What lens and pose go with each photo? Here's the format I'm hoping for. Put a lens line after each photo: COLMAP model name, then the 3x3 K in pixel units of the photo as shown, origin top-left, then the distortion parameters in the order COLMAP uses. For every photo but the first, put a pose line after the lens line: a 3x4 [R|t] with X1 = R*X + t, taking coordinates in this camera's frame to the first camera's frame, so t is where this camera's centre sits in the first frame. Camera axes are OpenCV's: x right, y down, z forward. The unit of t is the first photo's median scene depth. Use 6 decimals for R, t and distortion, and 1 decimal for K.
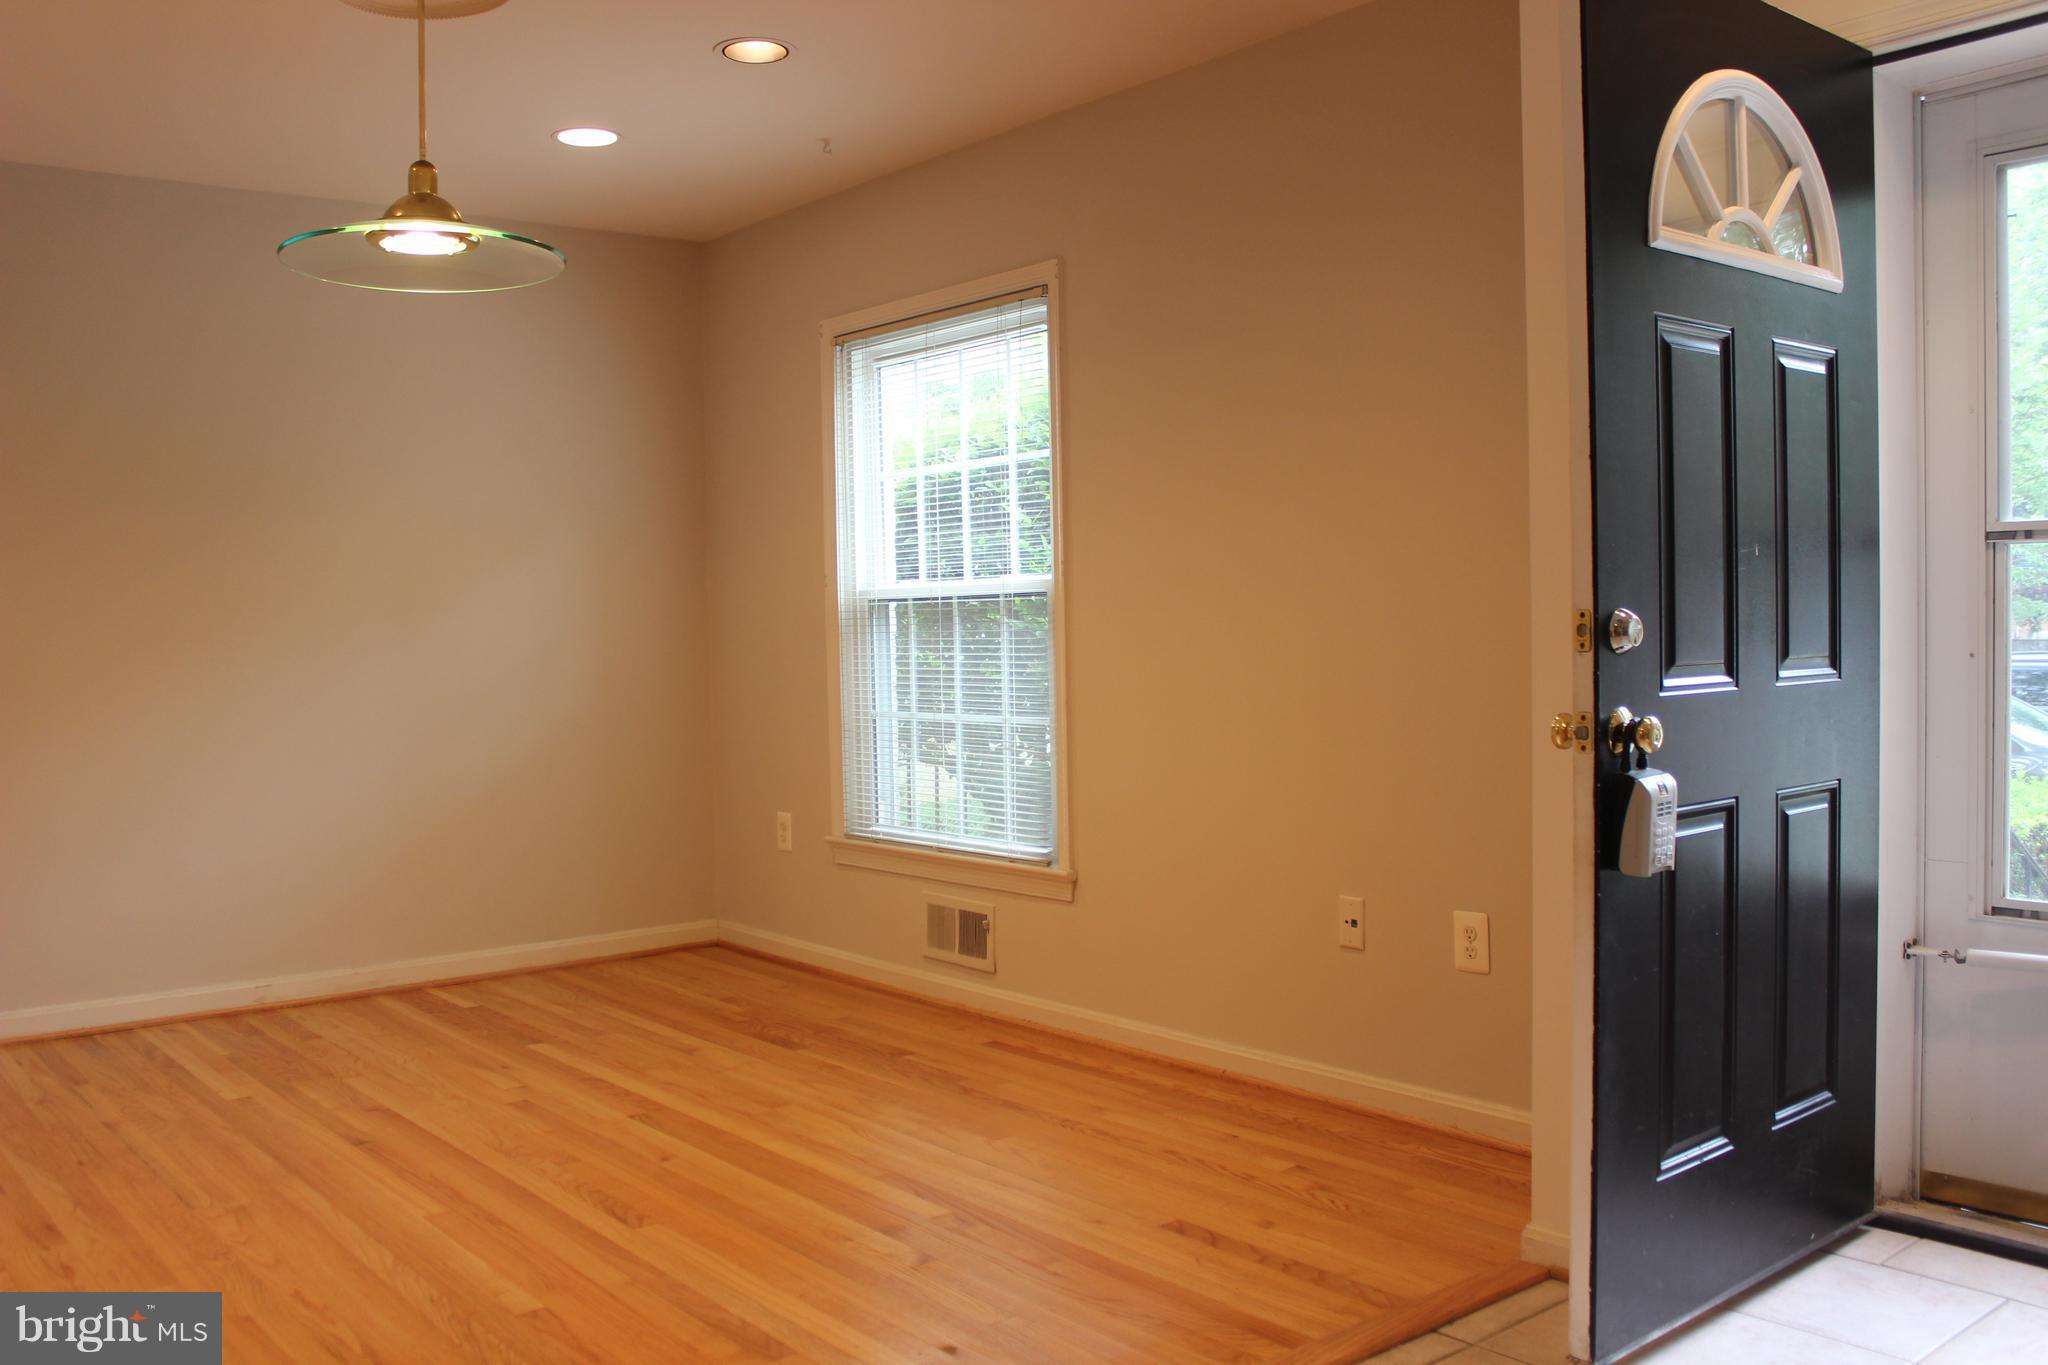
lens RADIAL K [[1726.2, 0, 1024.0], [0, 1726.2, 682.5], [0, 0, 1]] dist [-0.123085, 0.001513]
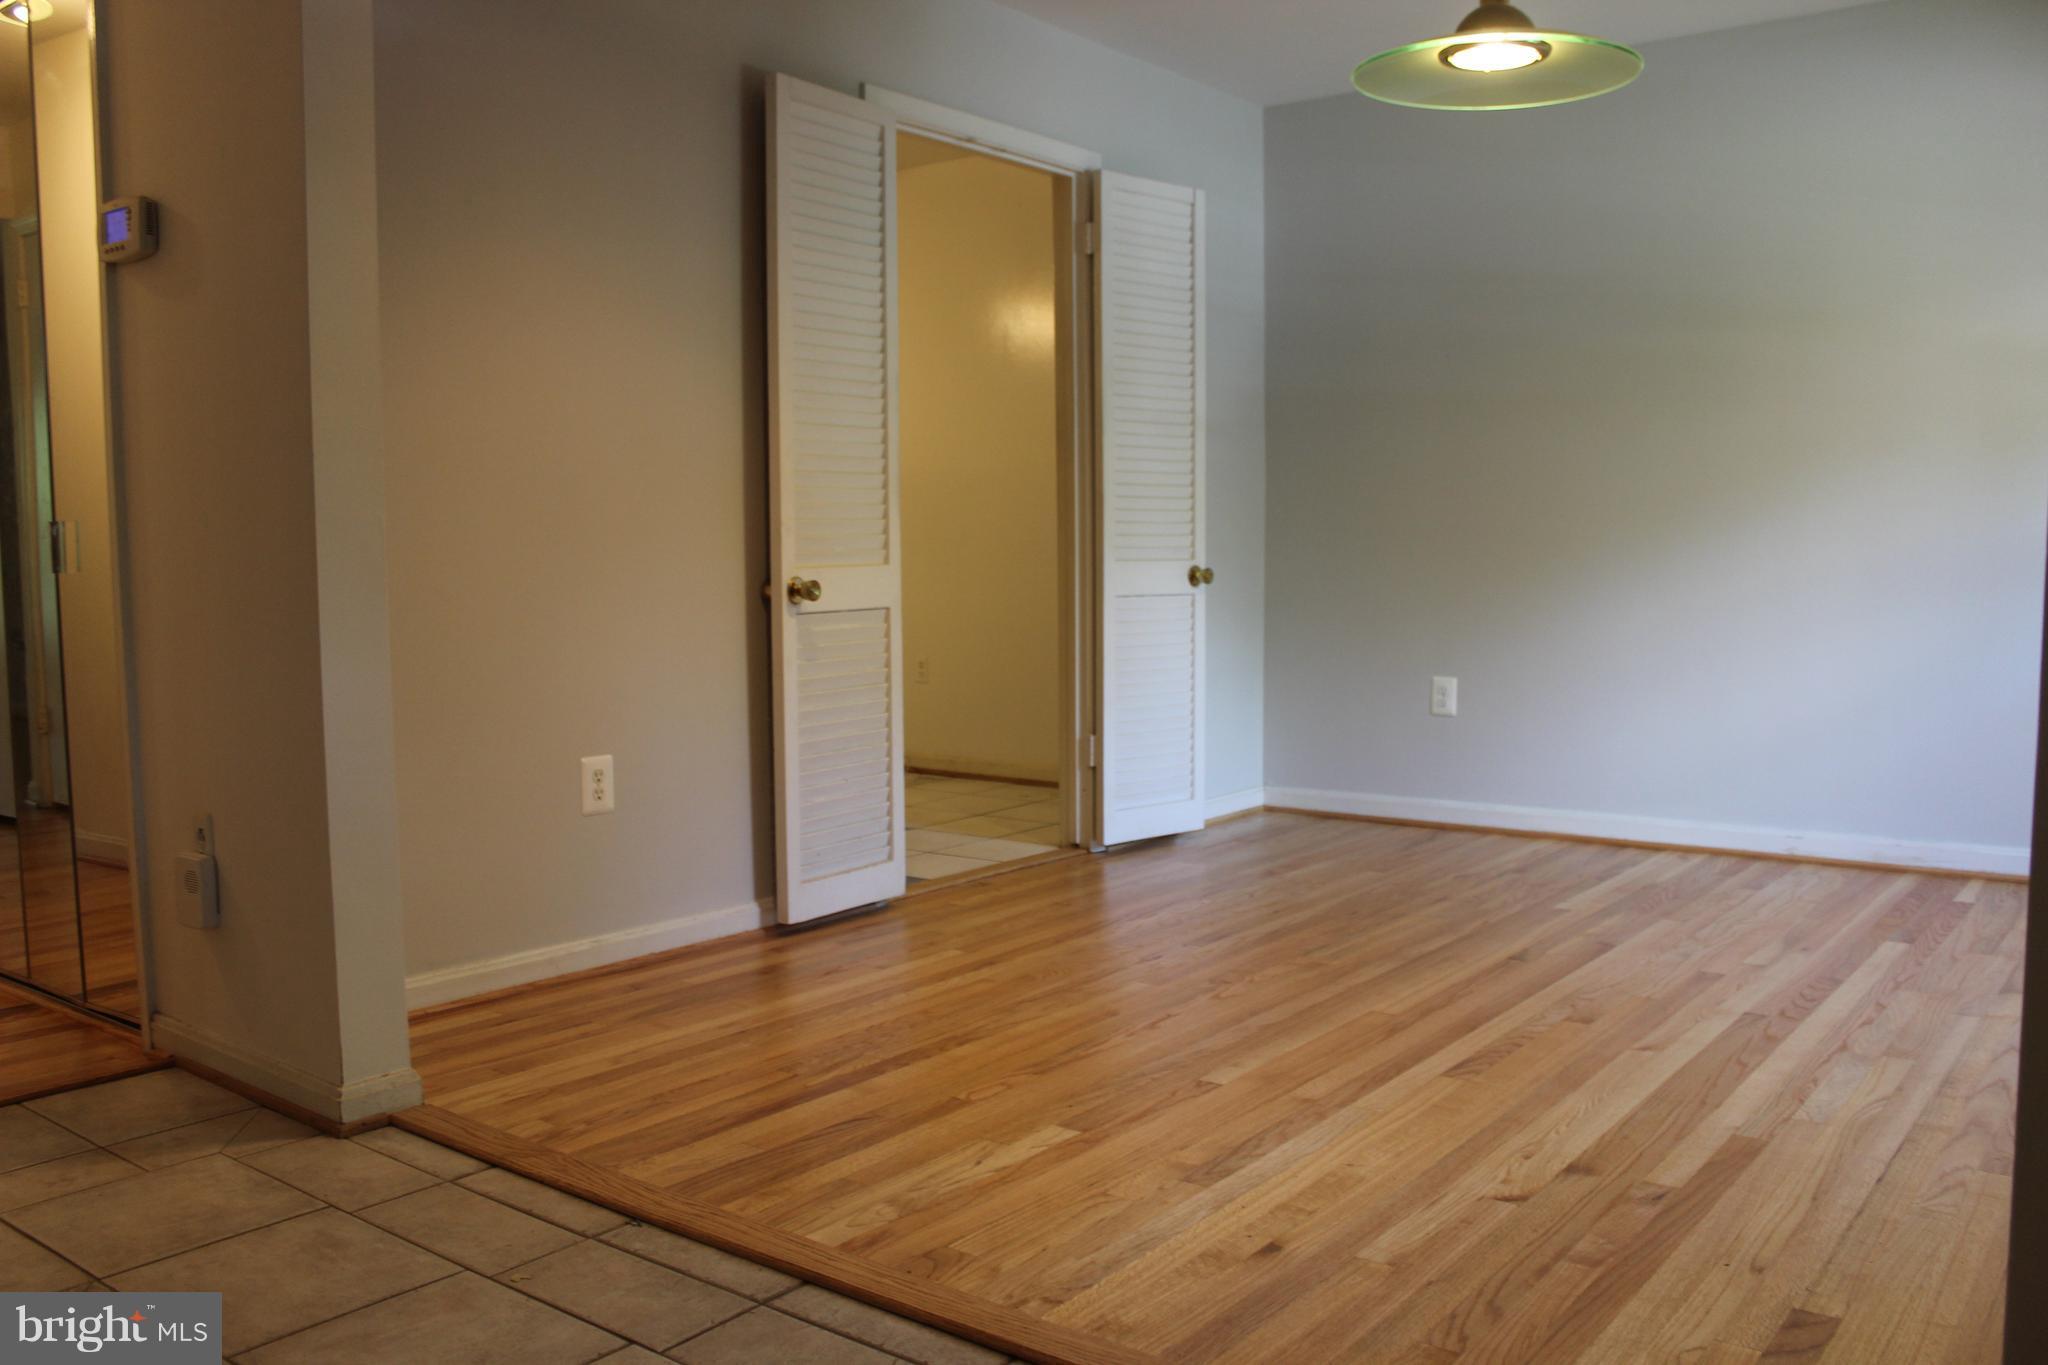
lens RADIAL K [[1726.2, 0, 1024.0], [0, 1726.2, 682.5], [0, 0, 1]] dist [-0.123085, 0.001513]
pose [[0.236113, 0.101504, -0.966410, 0.578018], [-0.028575, 0.994825, 0.097507, 0.018543], [0.971305, 0.004592, 0.237791, 0.522243]]
